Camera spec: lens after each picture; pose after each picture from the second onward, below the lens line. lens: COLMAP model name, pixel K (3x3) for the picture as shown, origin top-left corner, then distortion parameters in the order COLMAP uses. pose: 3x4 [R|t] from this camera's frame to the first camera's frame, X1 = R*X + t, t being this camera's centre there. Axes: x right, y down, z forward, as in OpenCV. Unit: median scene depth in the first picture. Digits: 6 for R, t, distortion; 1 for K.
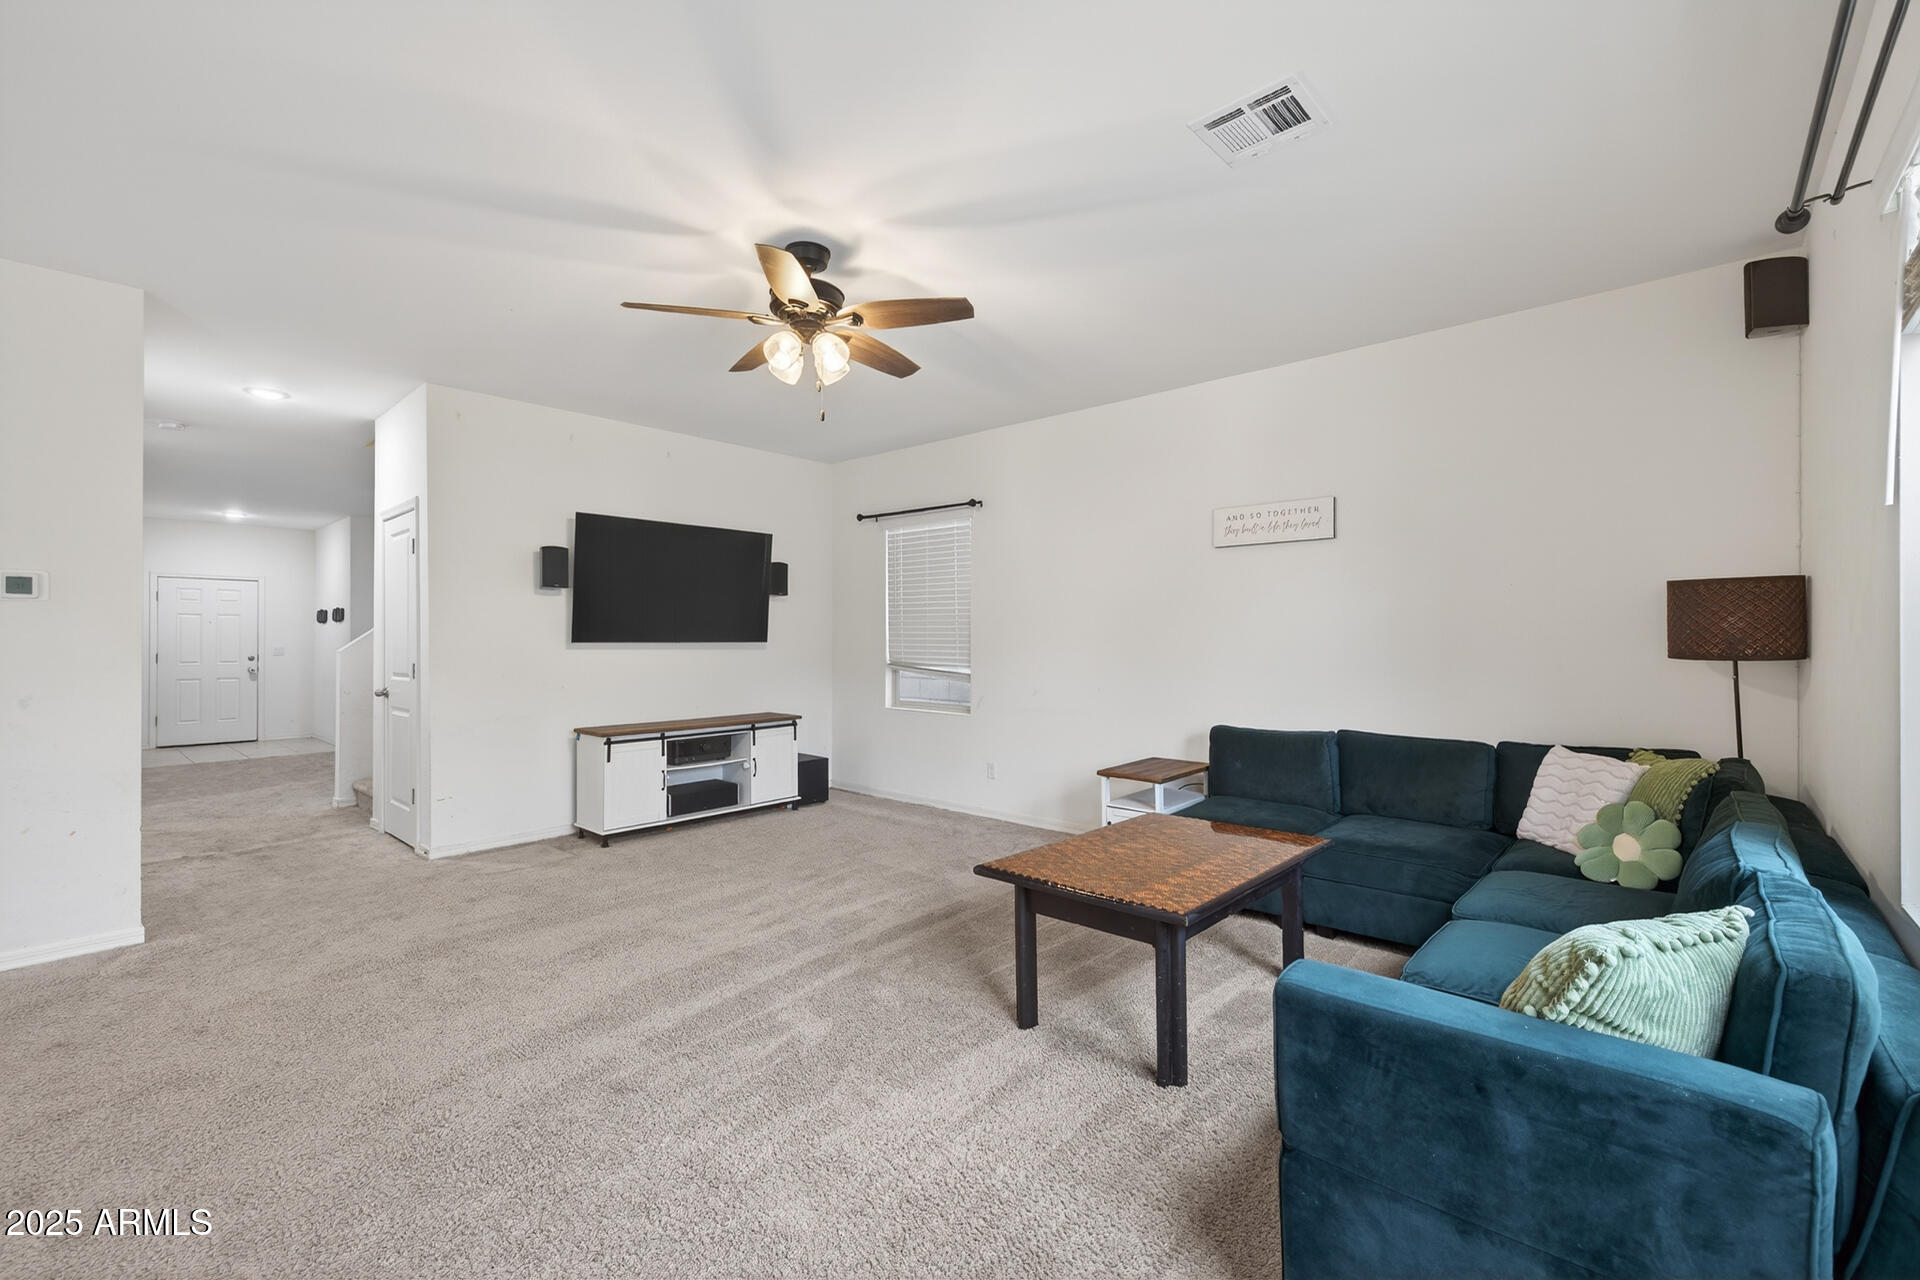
lens RADIAL K [[806.2, 0, 948.5], [0, 806.2, 642.3], [0, 0, 1]] dist [0.007873, -0.000741]
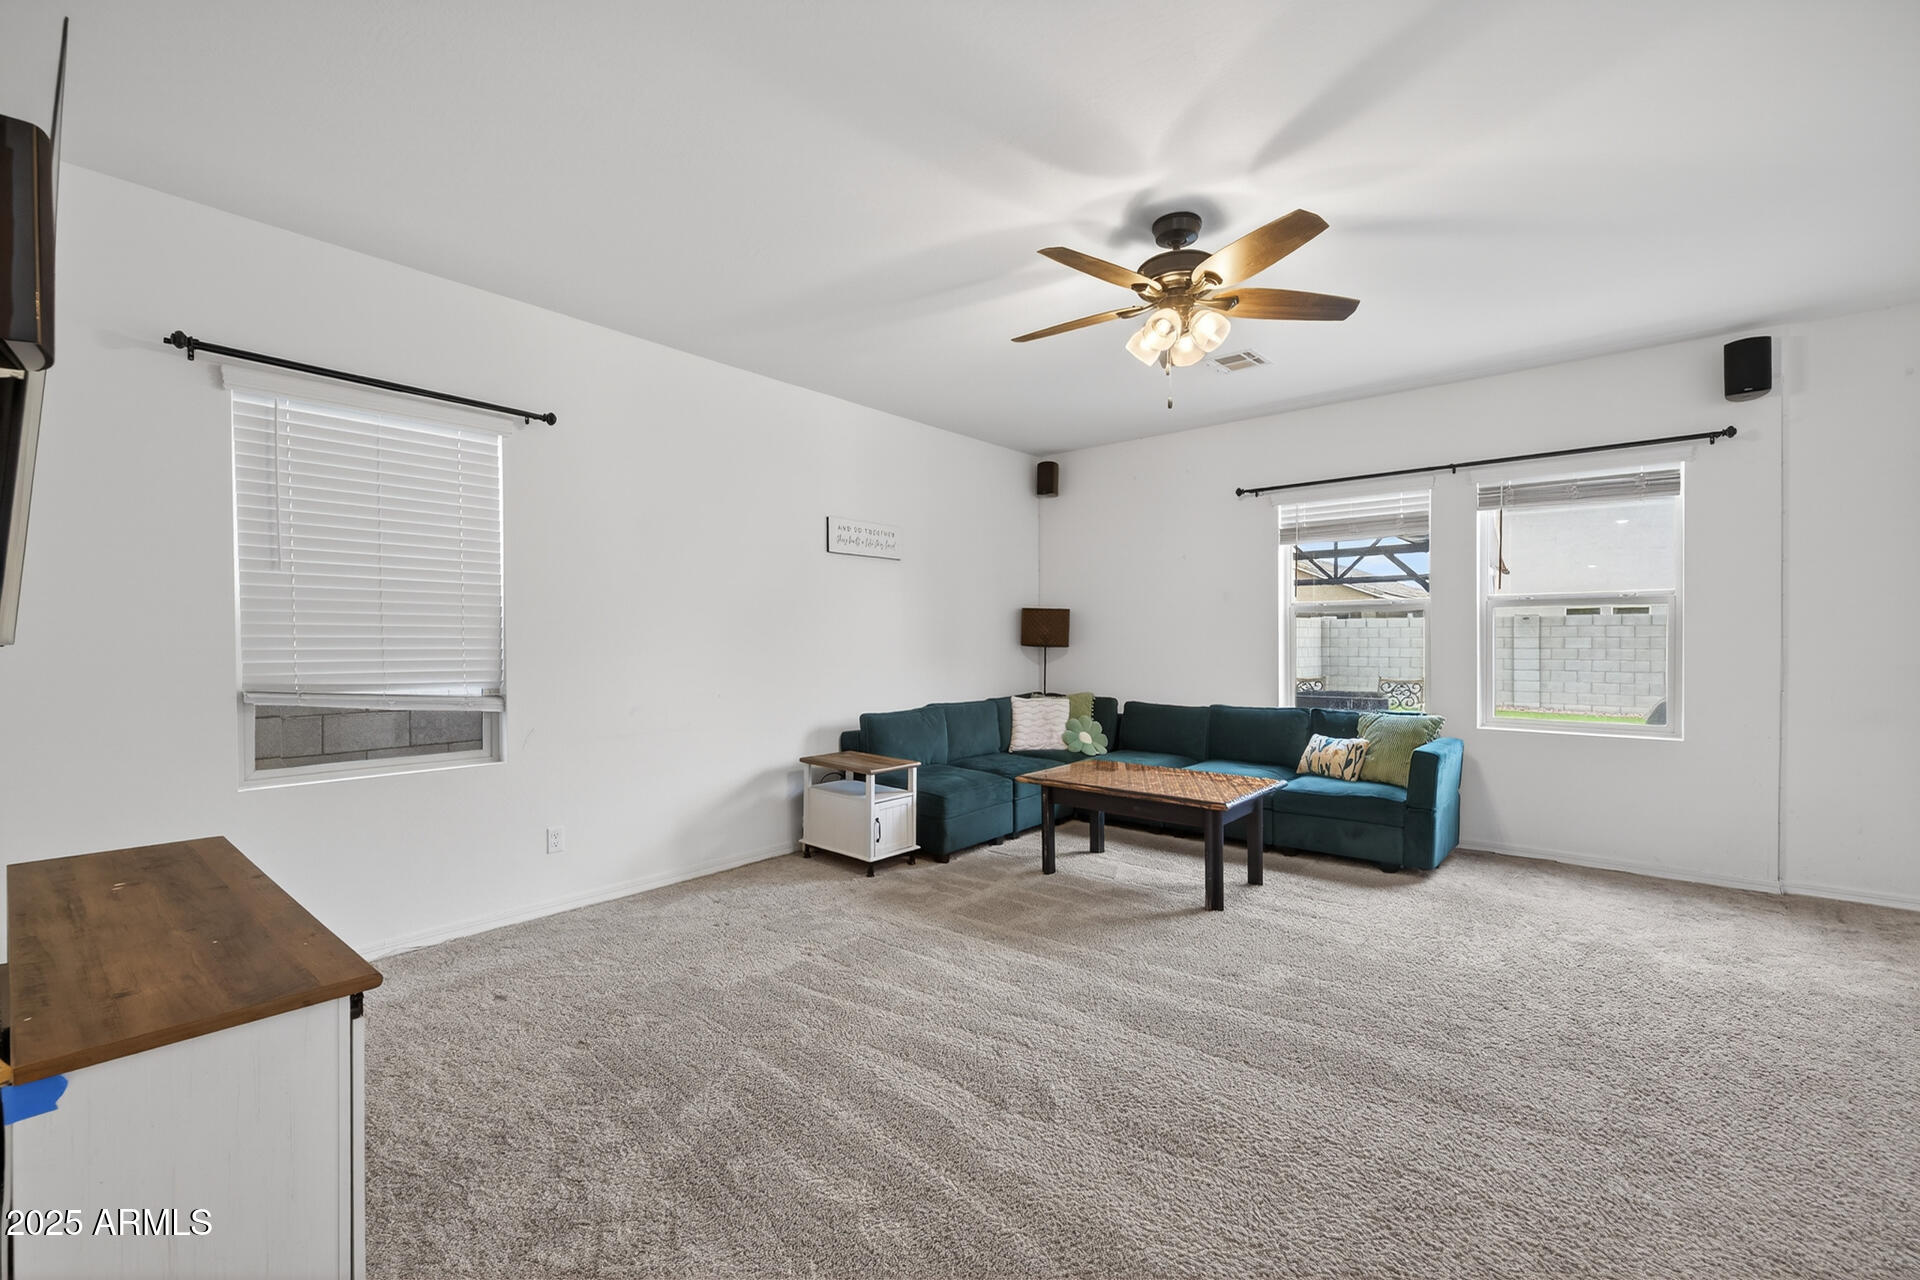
lens RADIAL K [[806.2, 0, 948.6], [0, 806.2, 647.4], [0, 0, 1]] dist [0.007873, -0.000741]
pose [[-0.023397, -0.013810, 0.999631, -1.064123], [0.000653, 0.999904, 0.013829, -0.006907], [-0.999726, 0.000976, -0.023386, 1.224070]]
